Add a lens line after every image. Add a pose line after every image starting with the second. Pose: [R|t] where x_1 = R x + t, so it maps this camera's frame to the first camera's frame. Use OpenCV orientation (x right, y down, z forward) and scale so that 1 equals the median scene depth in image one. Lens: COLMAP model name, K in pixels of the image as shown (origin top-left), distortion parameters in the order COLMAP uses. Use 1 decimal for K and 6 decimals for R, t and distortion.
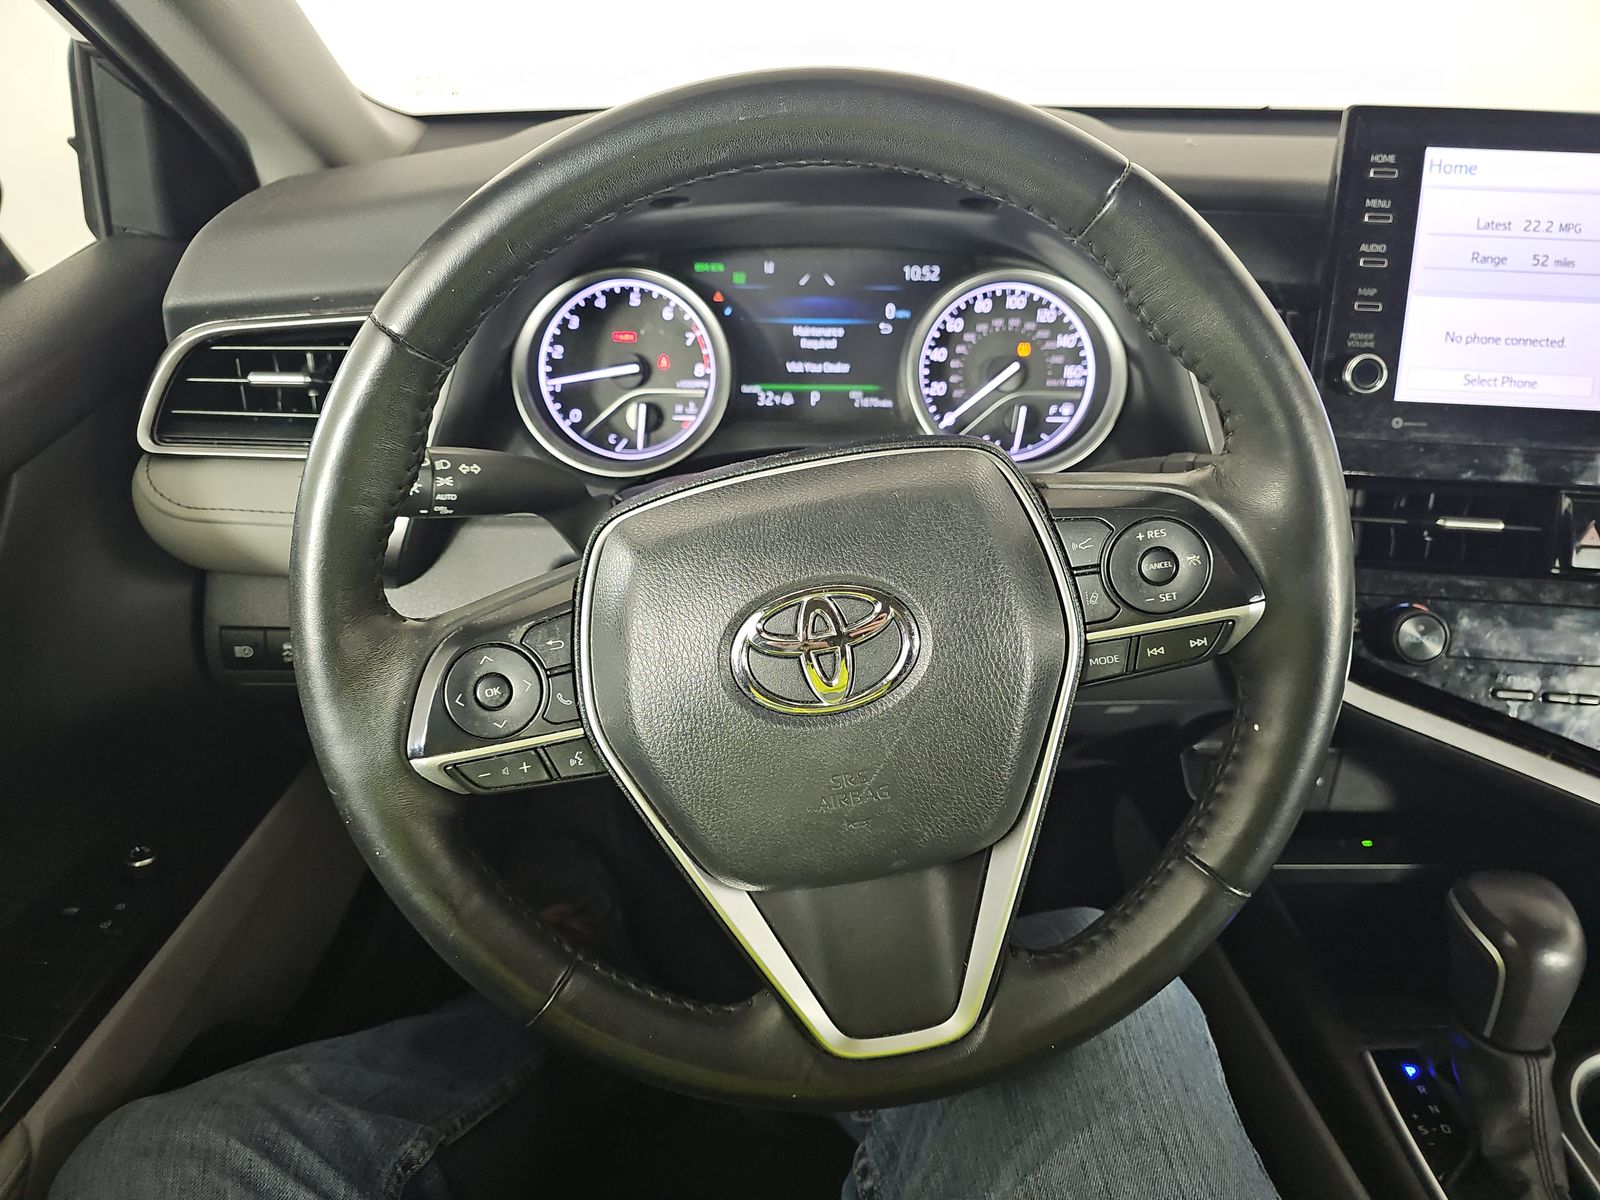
lens RADIAL K [[1063.8, 0, 788.6], [0, 1063.8, 595.2], [0, 0, 1]] dist [0.038980, -0.048137]
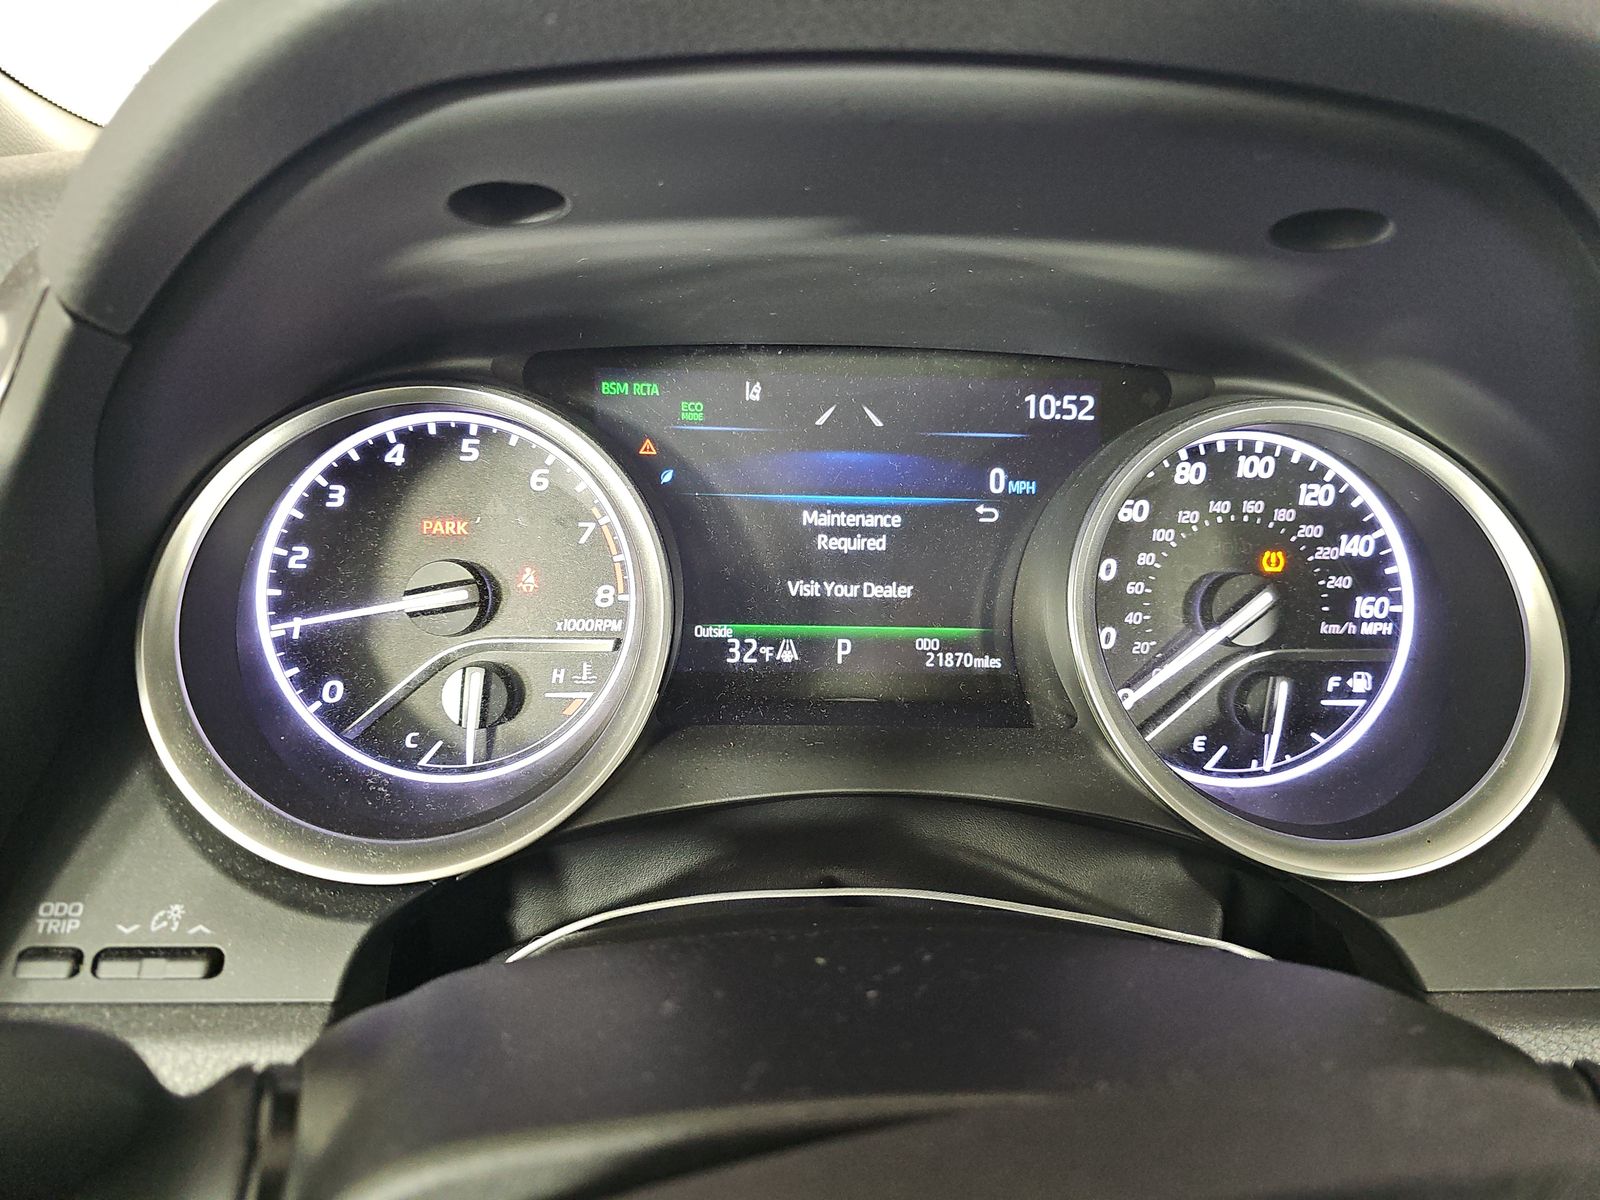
lens RADIAL K [[1063.8, 0, 792.5], [0, 1063.8, 585.9], [0, 0, 1]] dist [0.038980, -0.048137]
pose [[0.998790, 0.008745, 0.048403, -0.027458], [-0.002442, 0.991671, -0.128776, -0.185600], [-0.049126, 0.128502, 0.990492, 0.629729]]
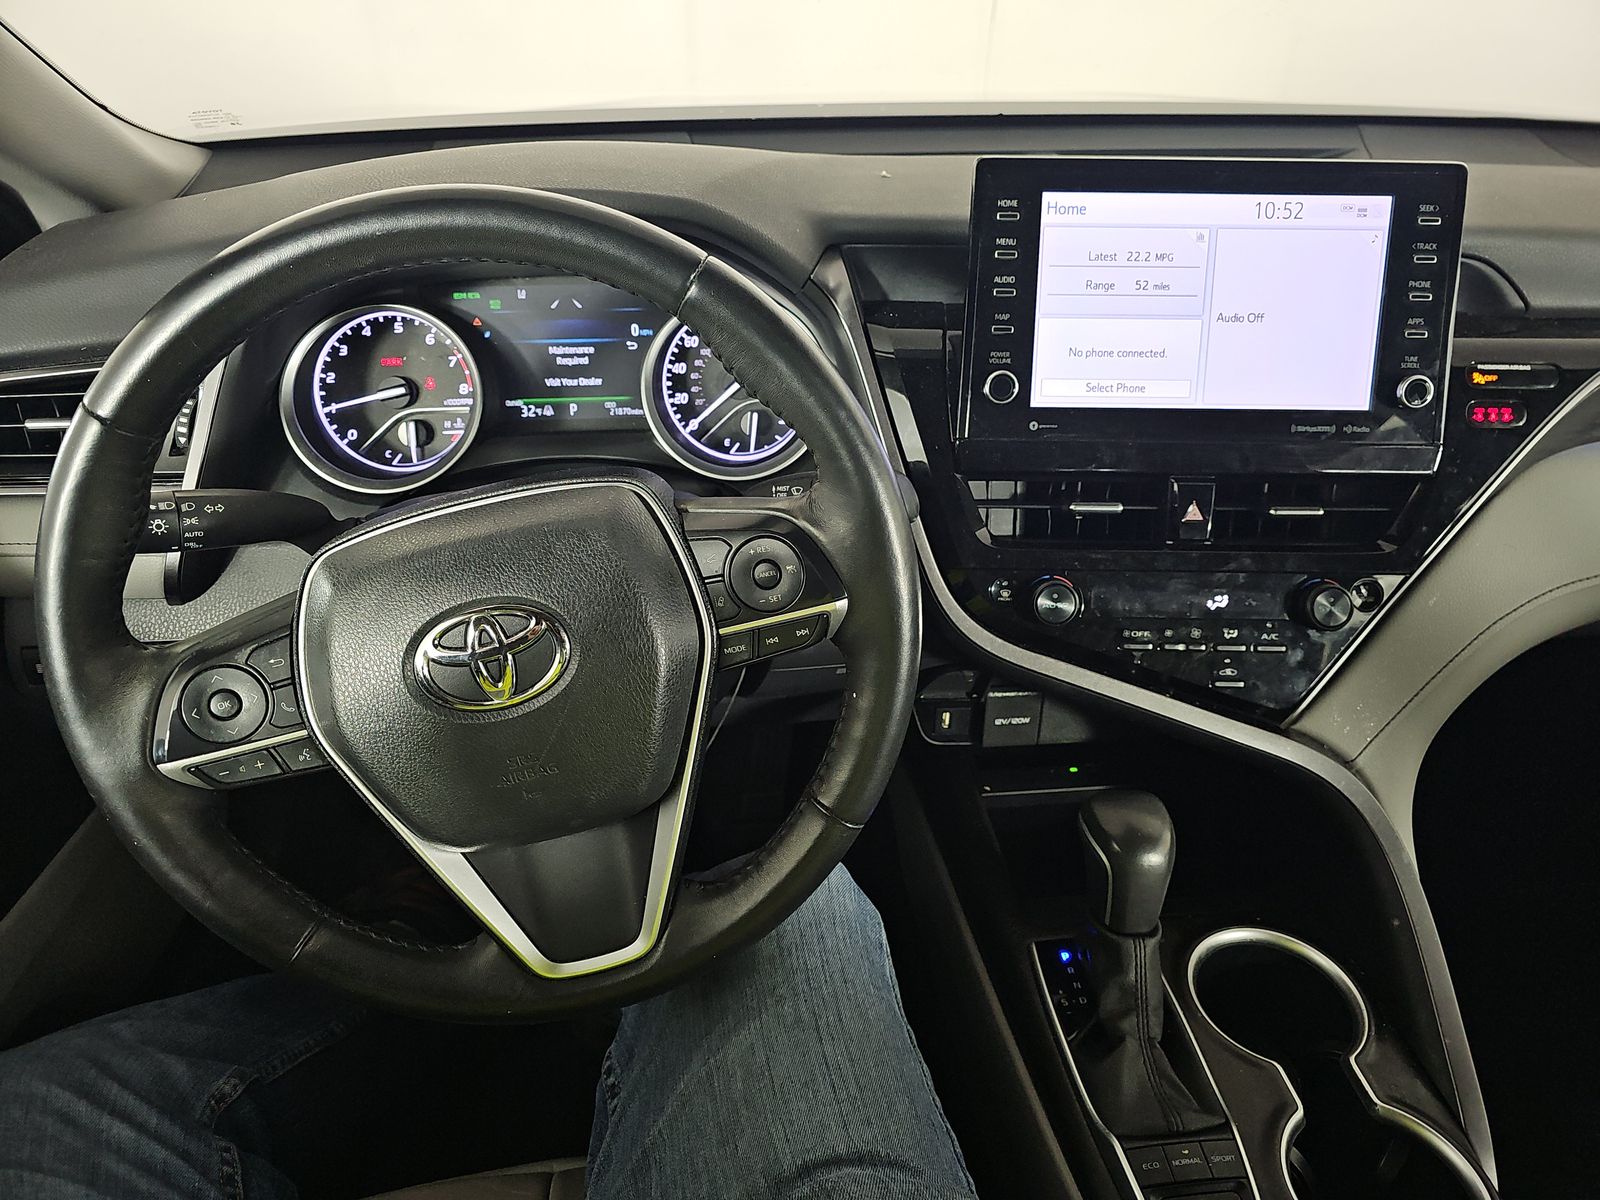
lens RADIAL K [[1063.8, 0, 794.8], [0, 1063.8, 600.2], [0, 0, 1]] dist [0.038980, -0.048137]
pose [[0.996161, -0.052236, 0.070252, 0.204000], [0.048261, 0.997199, 0.057140, -0.046628], [-0.073040, -0.053530, 0.995891, -0.174684]]
